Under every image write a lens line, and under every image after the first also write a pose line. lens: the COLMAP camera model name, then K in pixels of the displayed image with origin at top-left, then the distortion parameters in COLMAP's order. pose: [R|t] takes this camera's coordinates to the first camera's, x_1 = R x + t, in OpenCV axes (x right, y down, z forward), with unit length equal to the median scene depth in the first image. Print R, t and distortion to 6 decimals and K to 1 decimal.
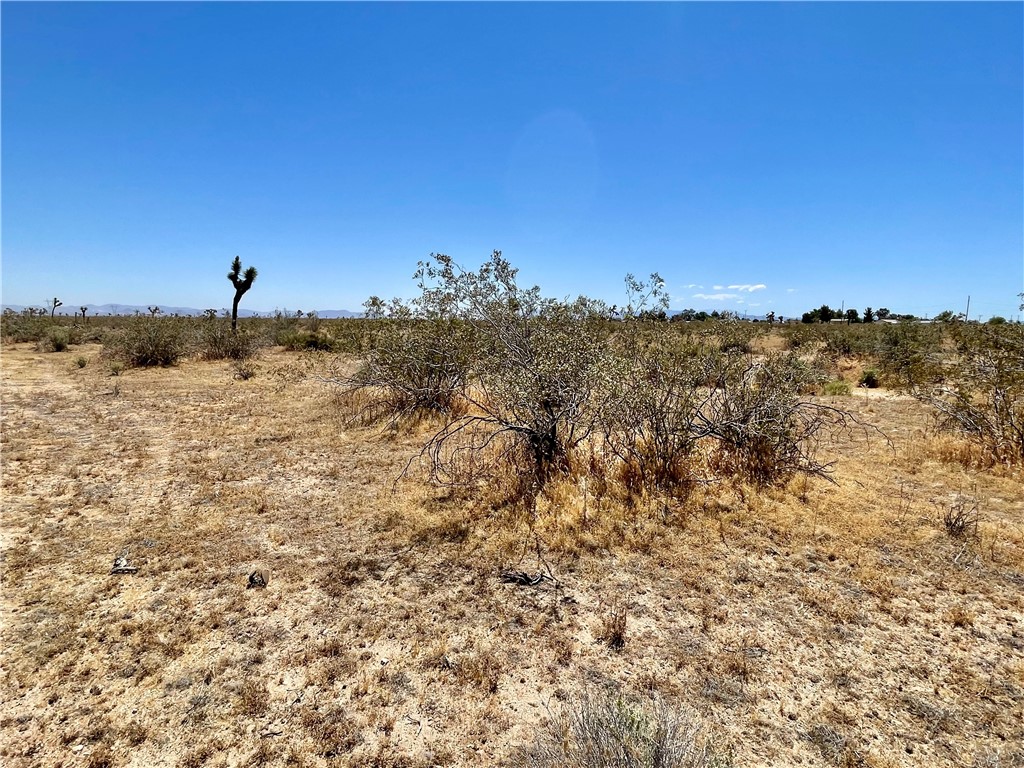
lens RADIAL K [[571.0, 0, 503.5], [0, 571.0, 393.9], [0, 0, 1]] dist [-0.007510, 0.004776]
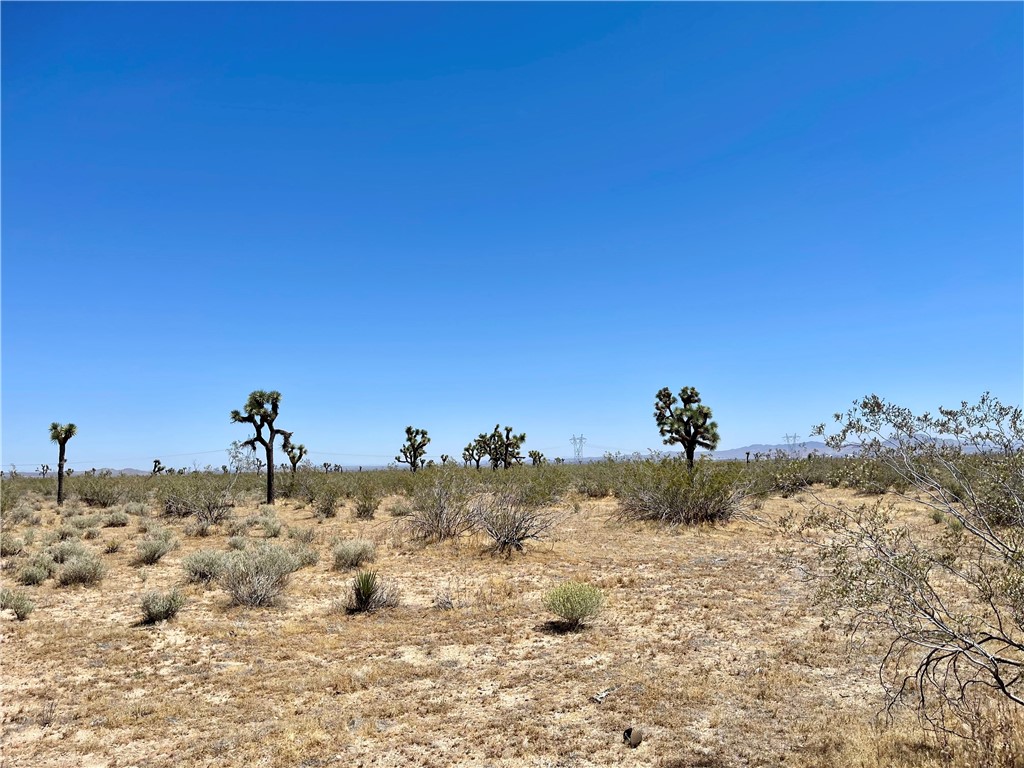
lens RADIAL K [[777.7, 0, 521.7], [0, 777.7, 383.3], [0, 0, 1]] dist [0.068392, -0.077942]
pose [[0.316274, -0.118938, -0.941183, 0.382977], [-0.090387, 0.983818, -0.154700, -0.032172], [0.944352, 0.133998, 0.300406, 0.109824]]
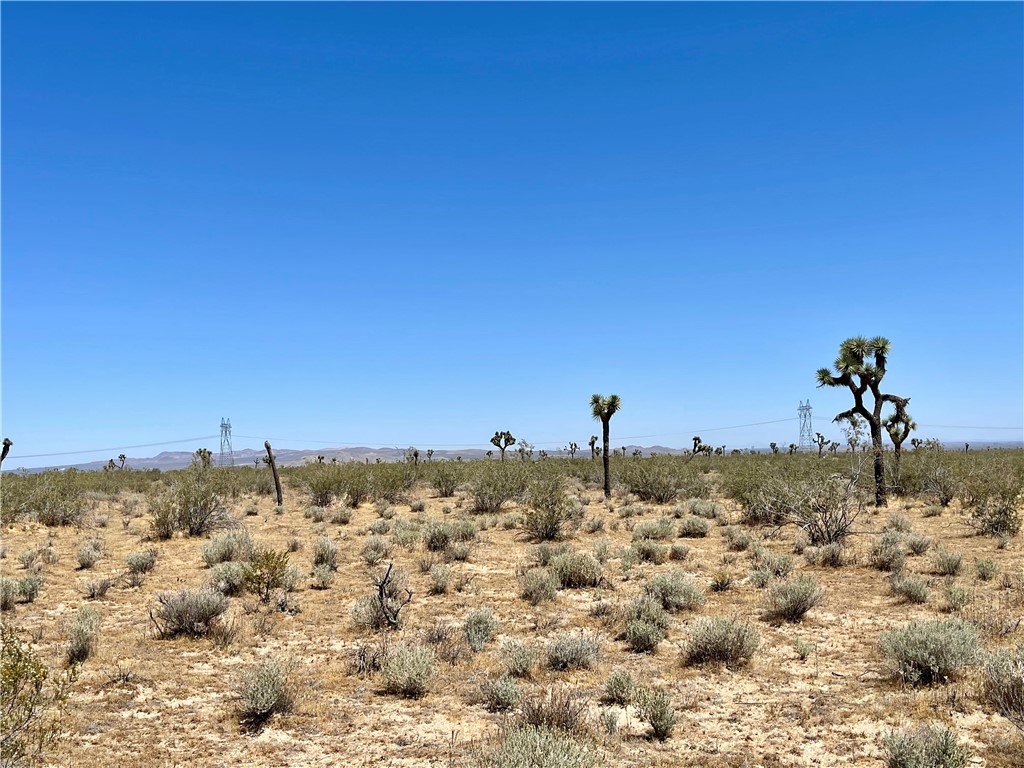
lens RADIAL K [[1068.4, 0, 505.0], [0, 1068.4, 407.8], [0, 0, 1]] dist [0.041859, 0.000000]
pose [[-0.276862, -0.050629, -0.959575, -0.010436], [-0.096591, 0.995019, -0.024630, -0.049072], [0.956043, 0.085867, -0.280373, -0.070247]]
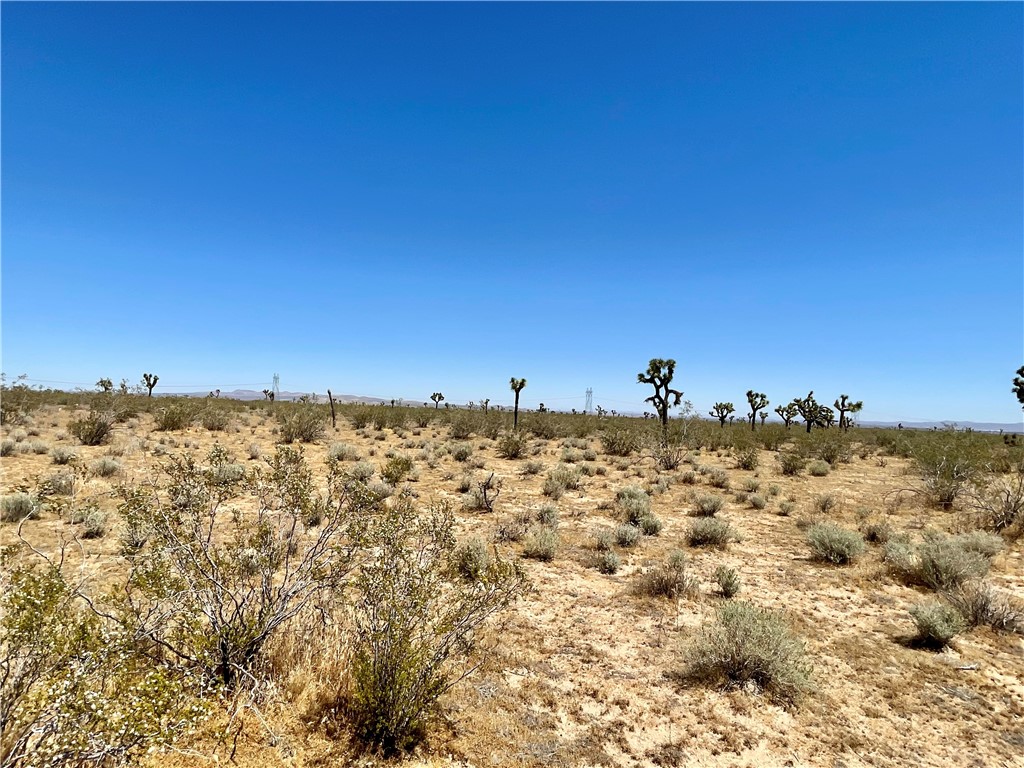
lens RADIAL K [[571.0, 0, 504.0], [0, 571.0, 372.0], [0, 0, 1]] dist [-0.007510, 0.004776]
pose [[-0.148768, -0.085285, -0.985188, -0.080792], [-0.168906, 0.983825, -0.059662, -0.014148], [0.974340, 0.157528, -0.160767, -0.380056]]
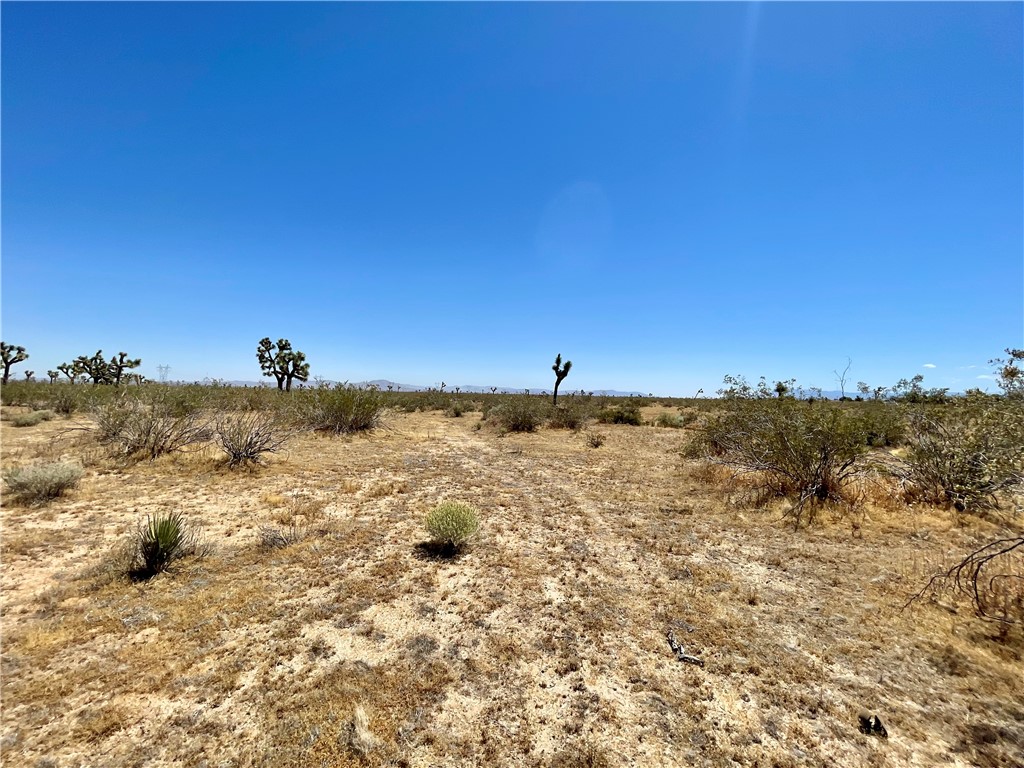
lens RADIAL K [[438.0, 0, 509.0], [0, 438.0, 385.2], [0, 0, 1]] dist [-0.003542, 0.002473]
pose [[0.876548, 0.001594, -0.481311, -0.236396], [-0.076868, 0.987623, -0.136719, -0.021727], [0.475136, 0.156838, 0.865822, 0.027675]]
